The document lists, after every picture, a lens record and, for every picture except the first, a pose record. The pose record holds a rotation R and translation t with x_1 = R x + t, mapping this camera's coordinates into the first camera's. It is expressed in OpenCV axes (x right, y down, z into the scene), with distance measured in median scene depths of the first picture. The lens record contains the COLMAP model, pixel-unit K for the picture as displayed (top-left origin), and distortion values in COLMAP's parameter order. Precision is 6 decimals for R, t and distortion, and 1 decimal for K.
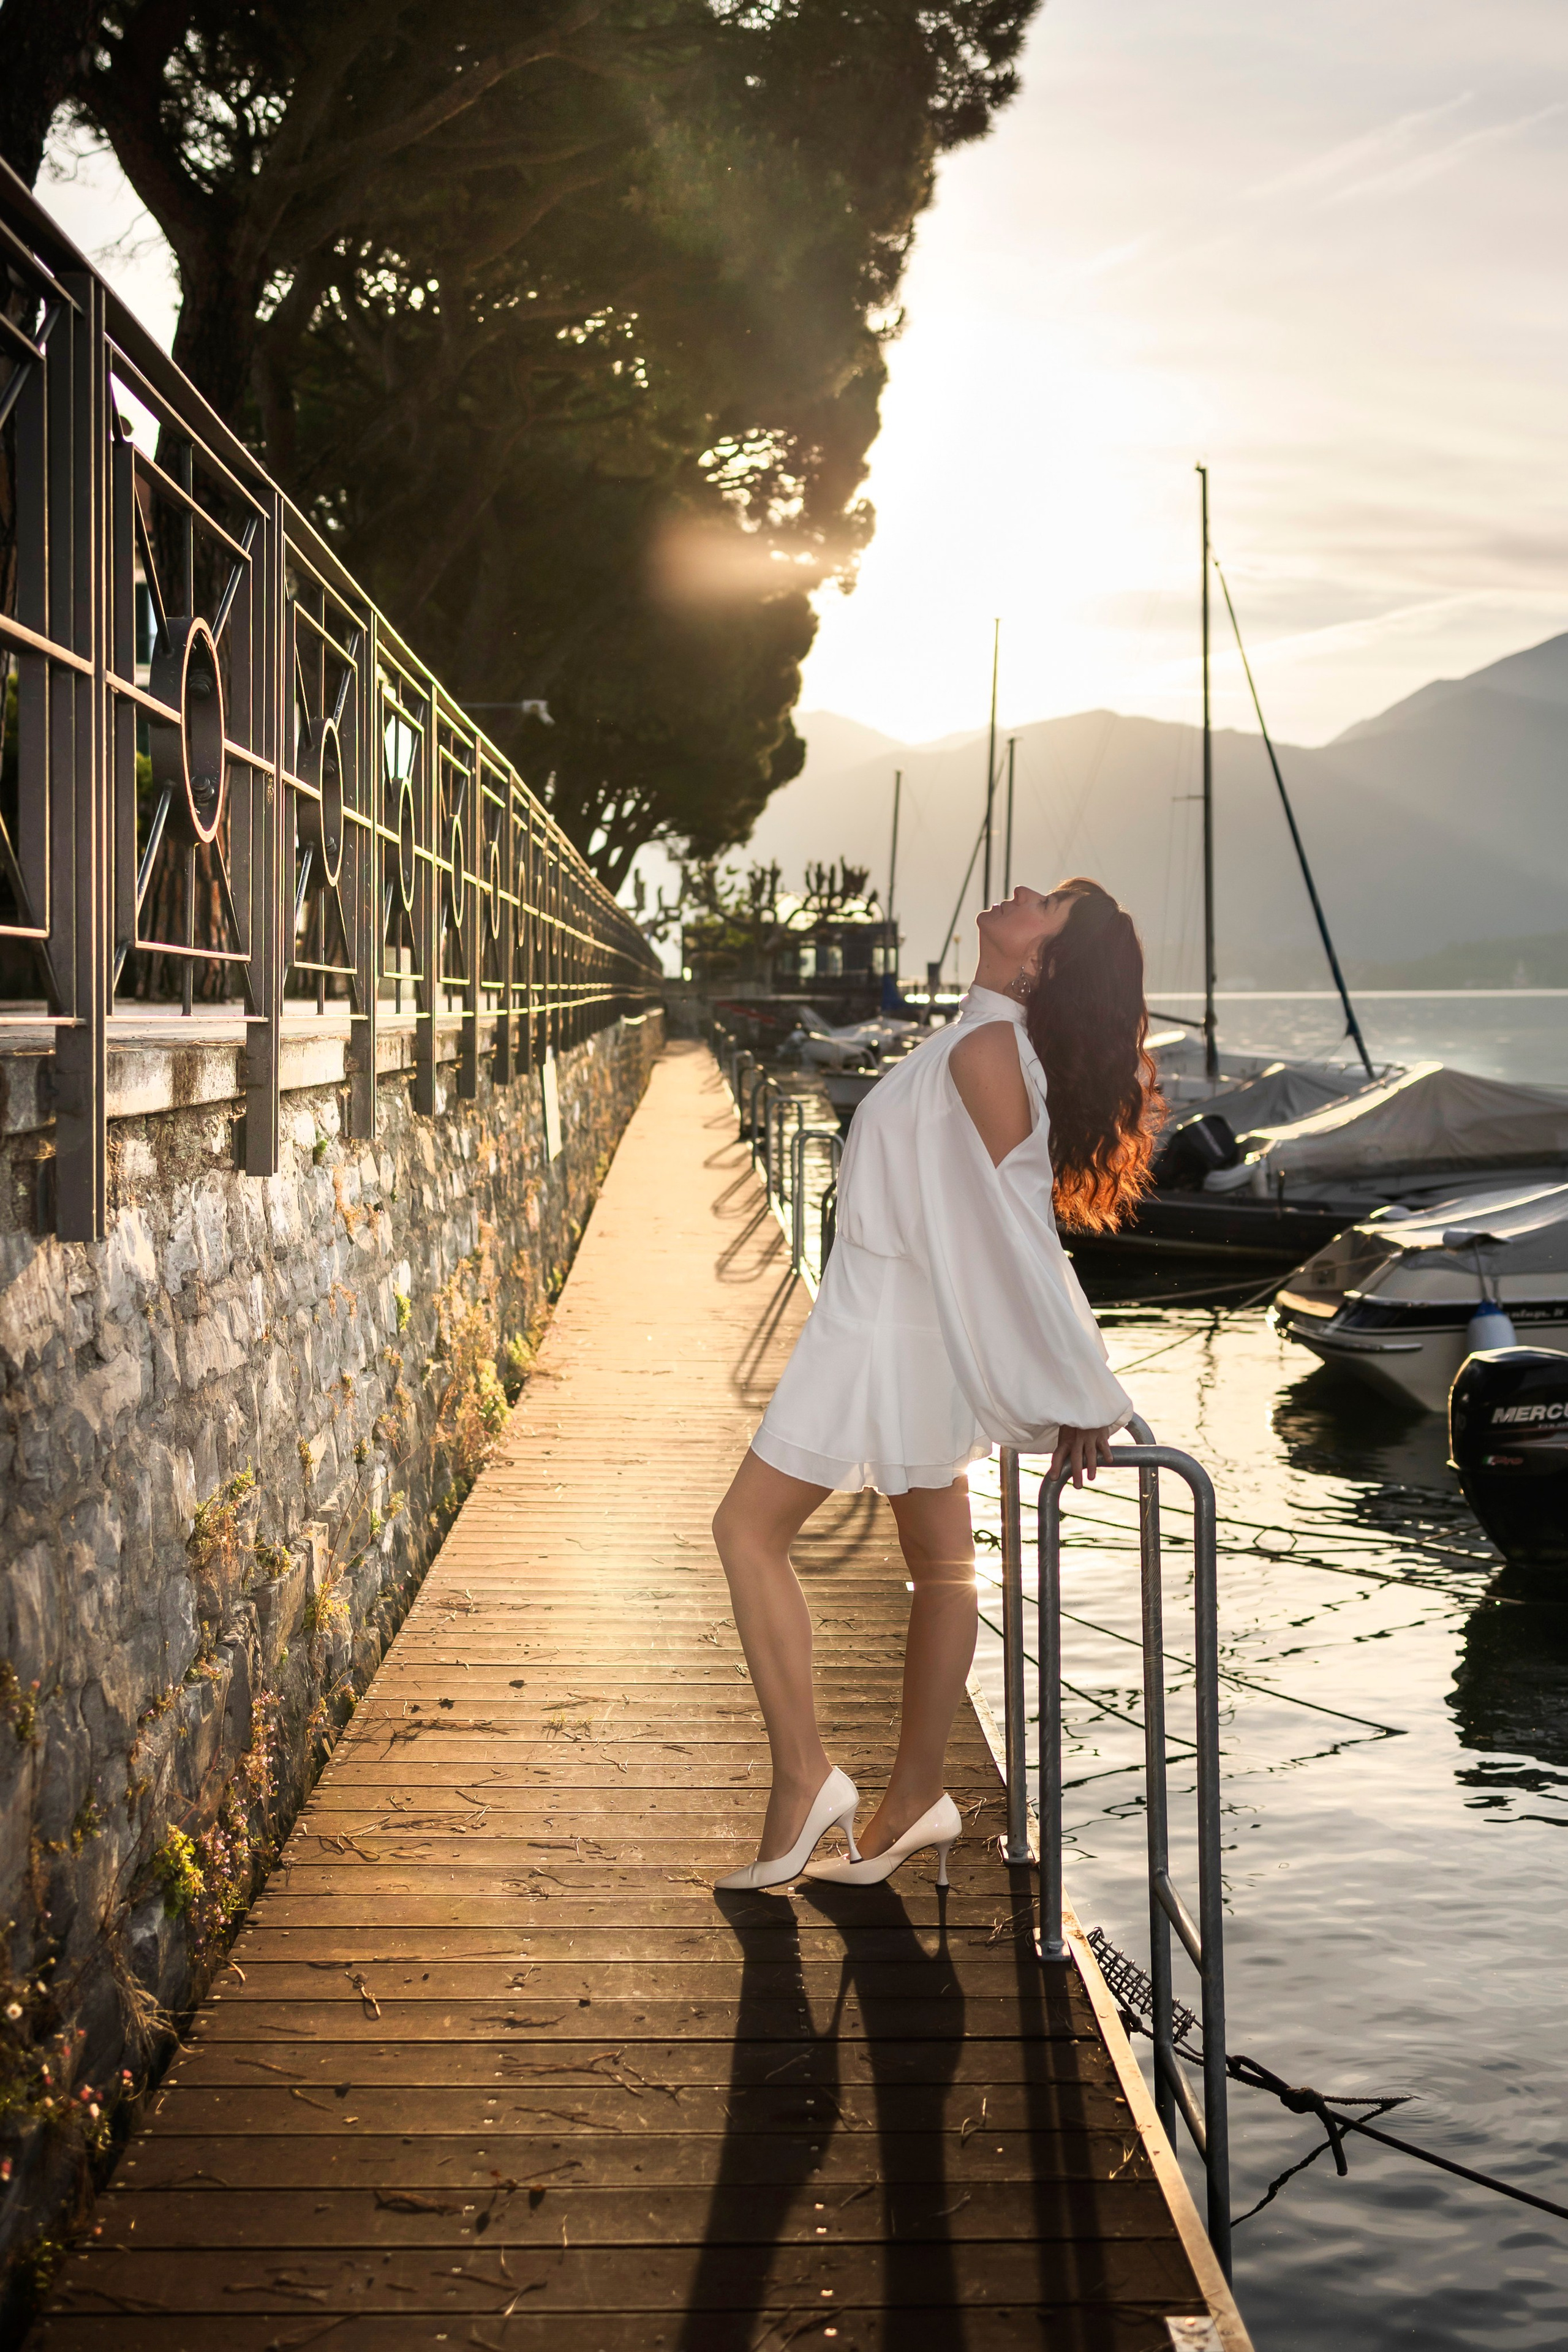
lens RADIAL K [[2738.3, 0, 707.6], [0, 2738.3, 1015.9], [0, 0, 1]] dist [-0.011483, 0.014242]
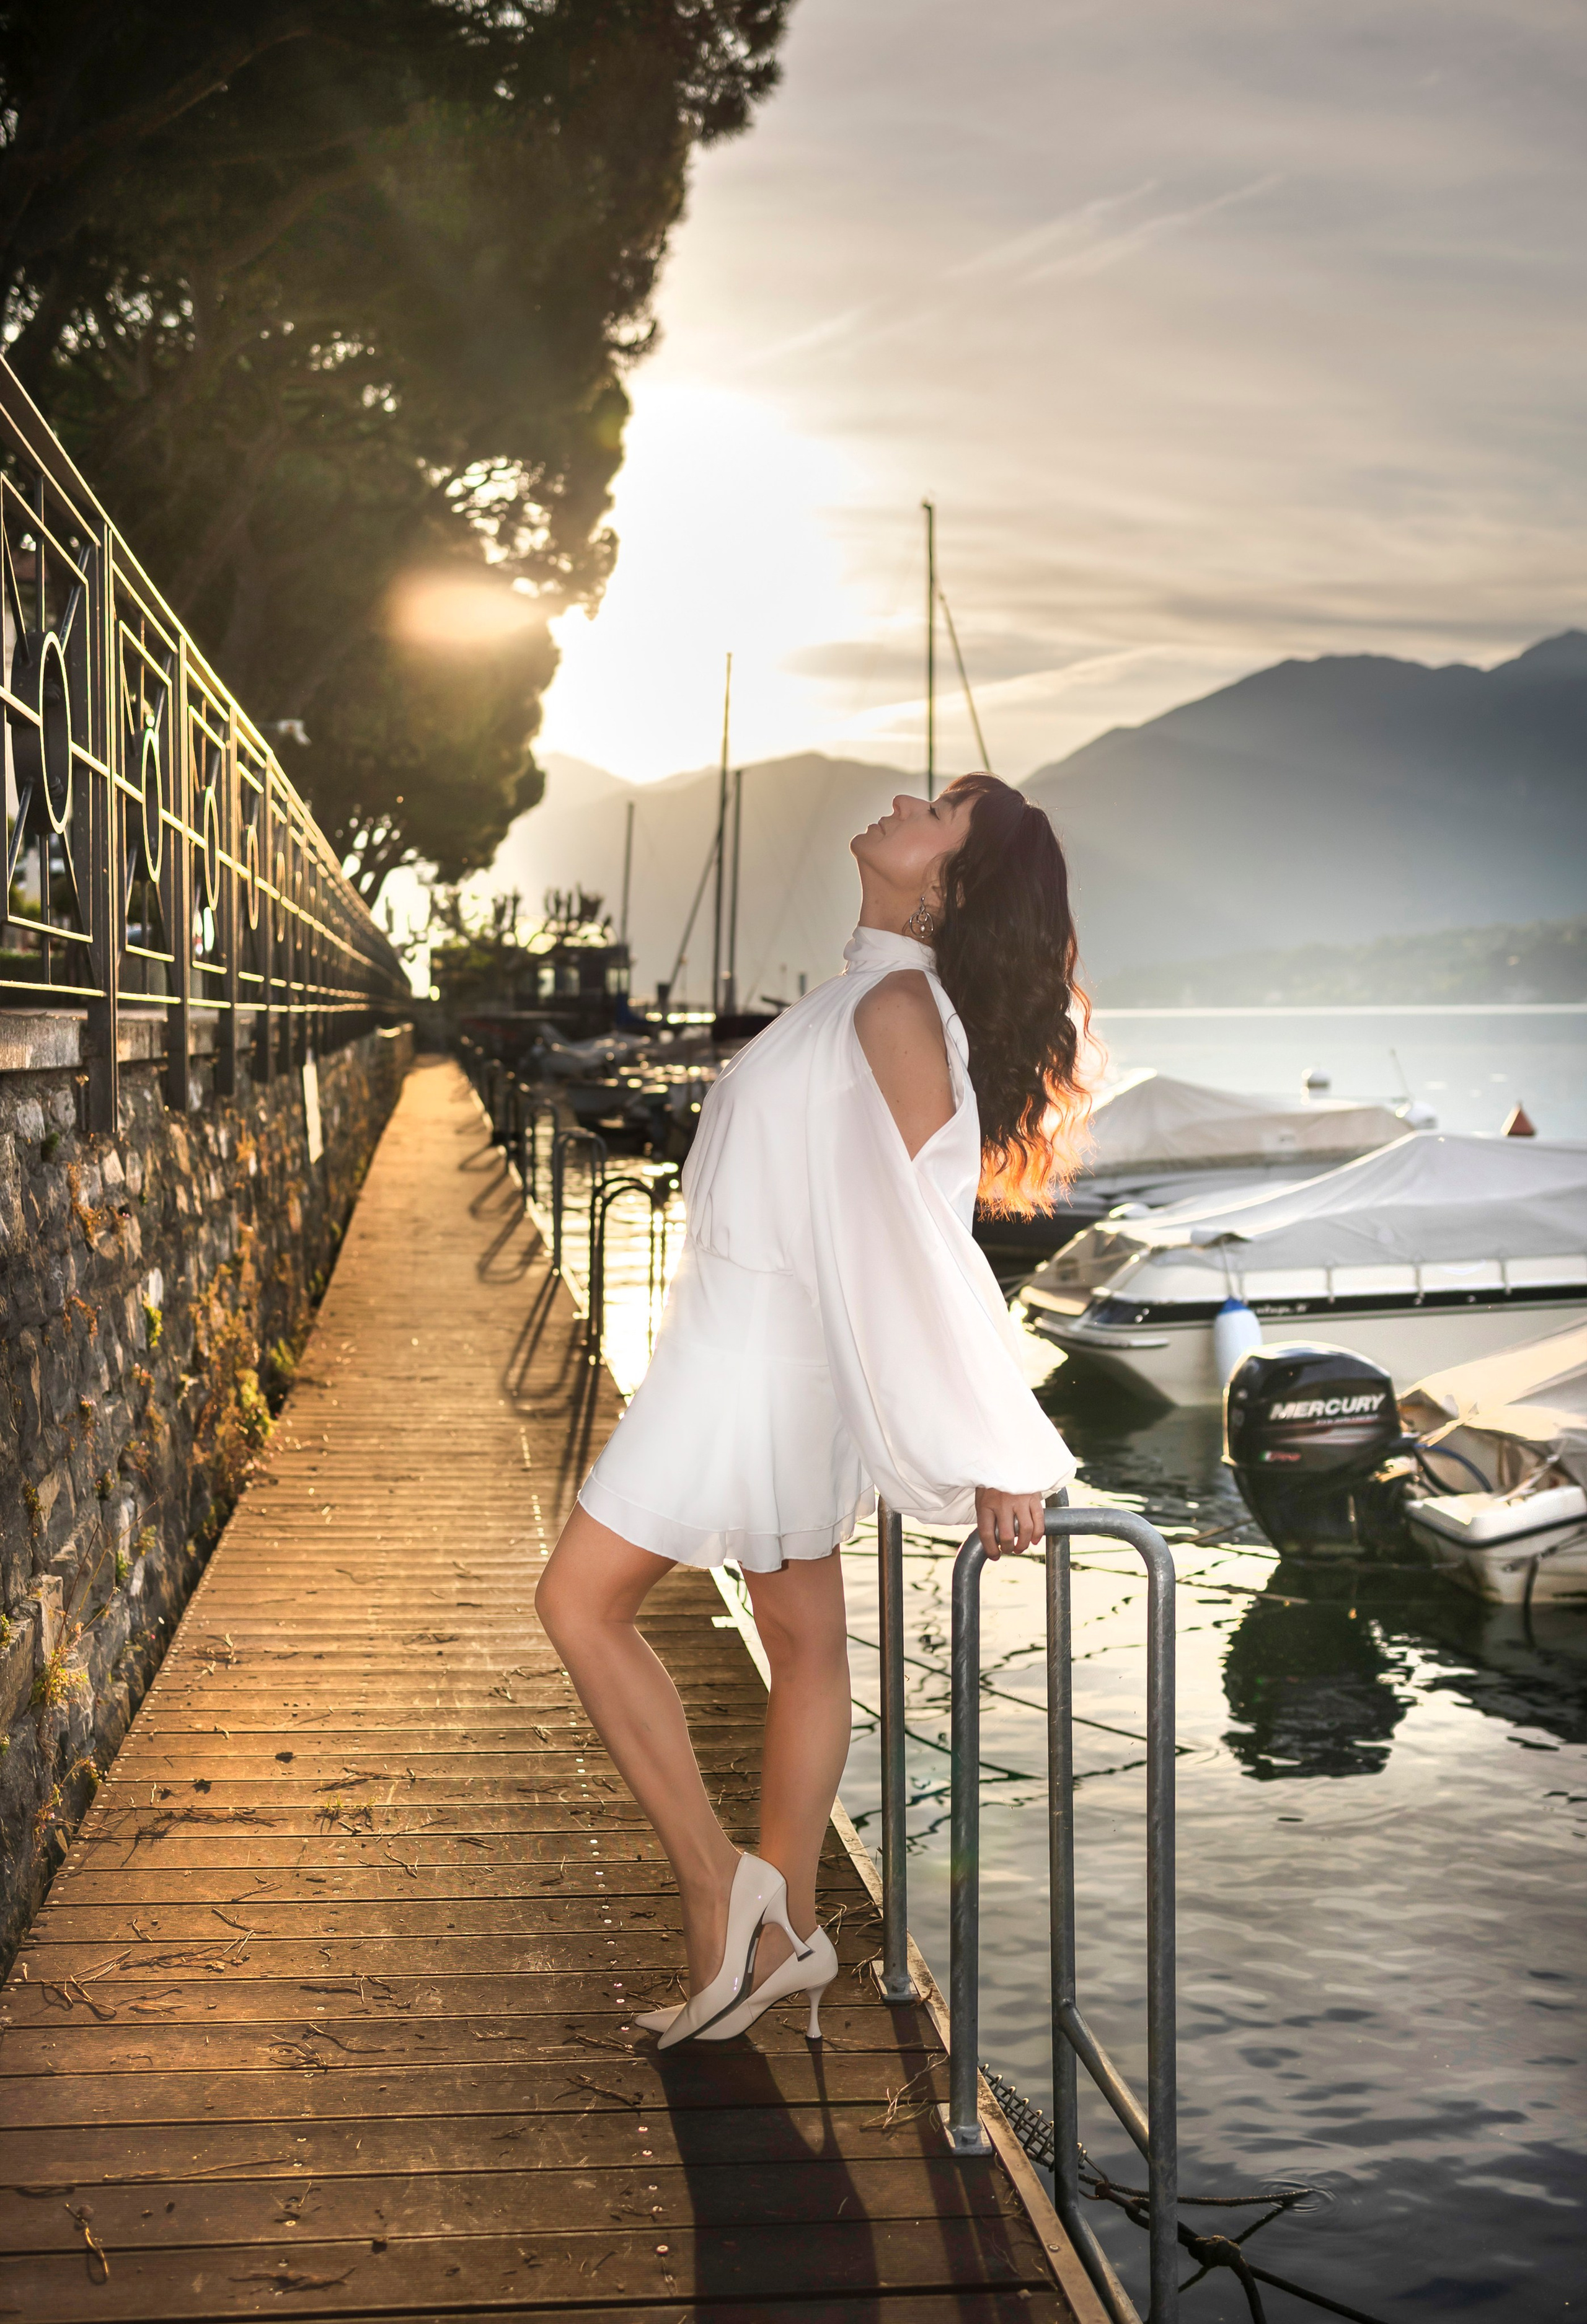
lens RADIAL K [[2481.3, 0, 612.9], [0, 2481.3, 1194.7], [0, 0, 1]] dist [0.008785, 0.010080]
pose [[0.997864, -0.003753, 0.065212, -0.006108], [-0.000425, 0.997954, 0.063939, 0.005748], [-0.065319, -0.063830, 0.995821, 0.081693]]
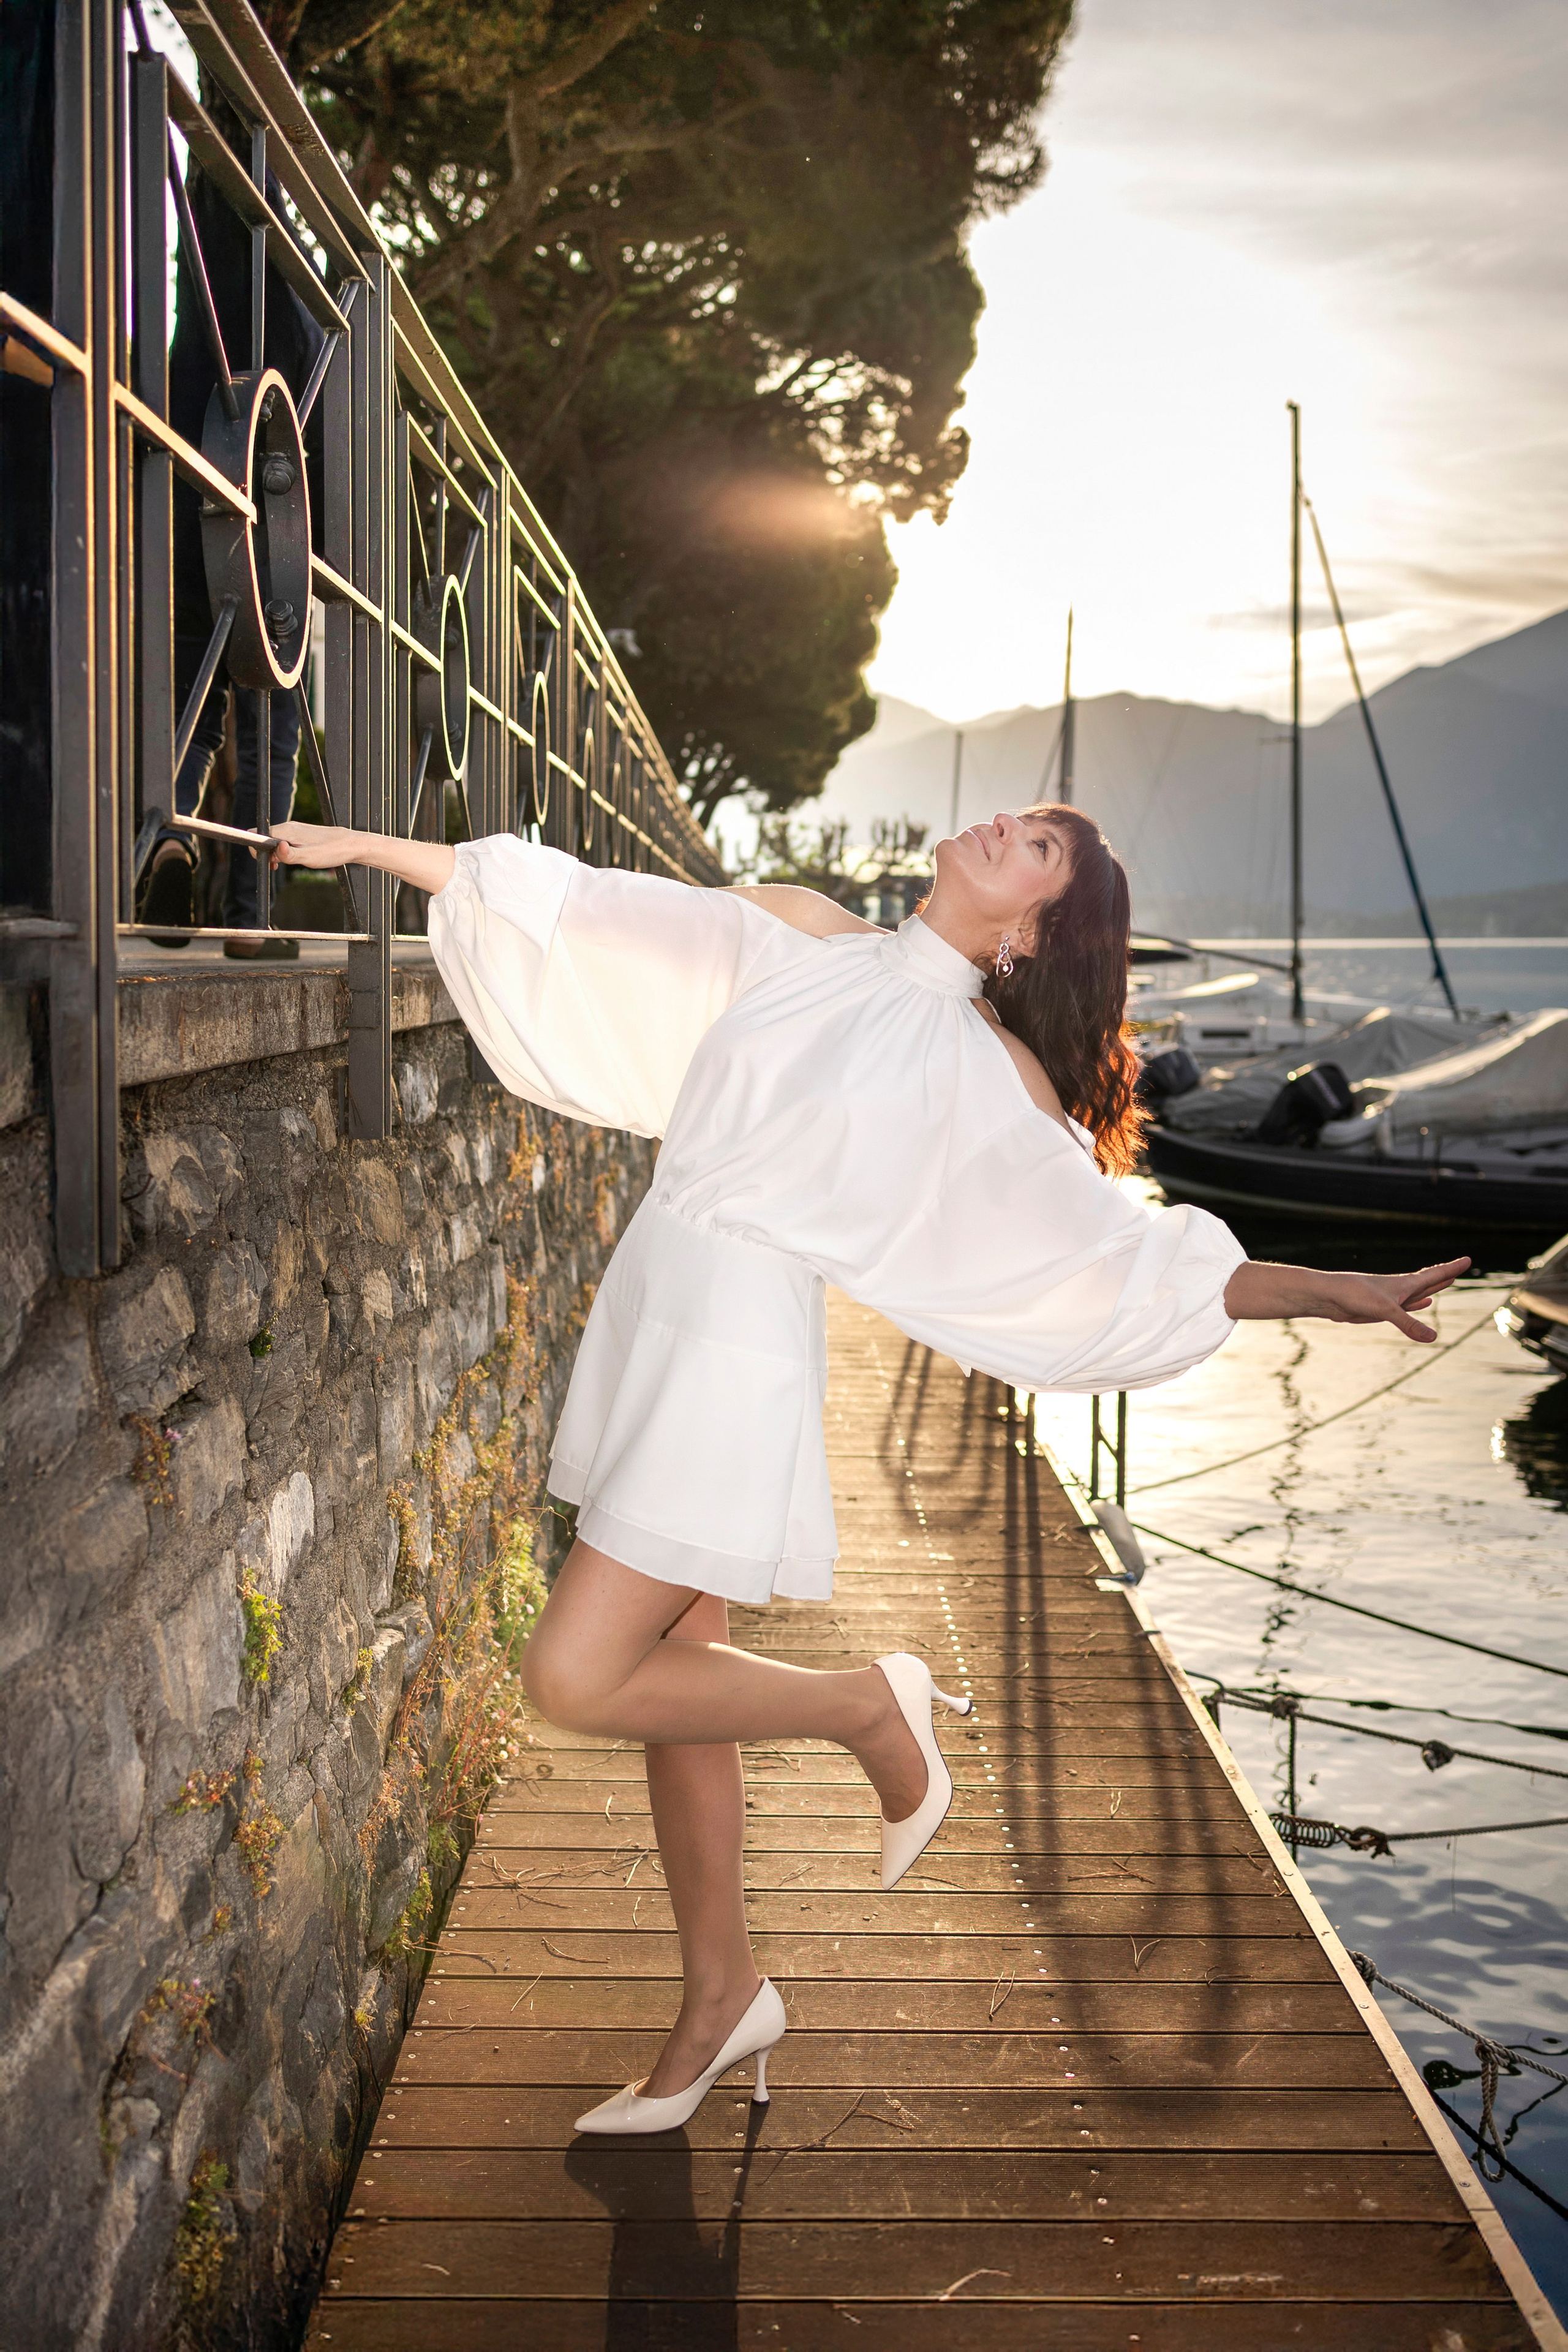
lens RADIAL K [[2306.1, 0, 783.6], [0, 2306.1, 1092.7], [0, 0, 1]] dist [-0.001029, 0.007097]
pose [[0.999972, 0.005125, 0.005397, -0.015393], [-0.005427, 0.998327, 0.057567, 0.001645], [-0.005093, -0.057595, 0.998327, 0.300388]]
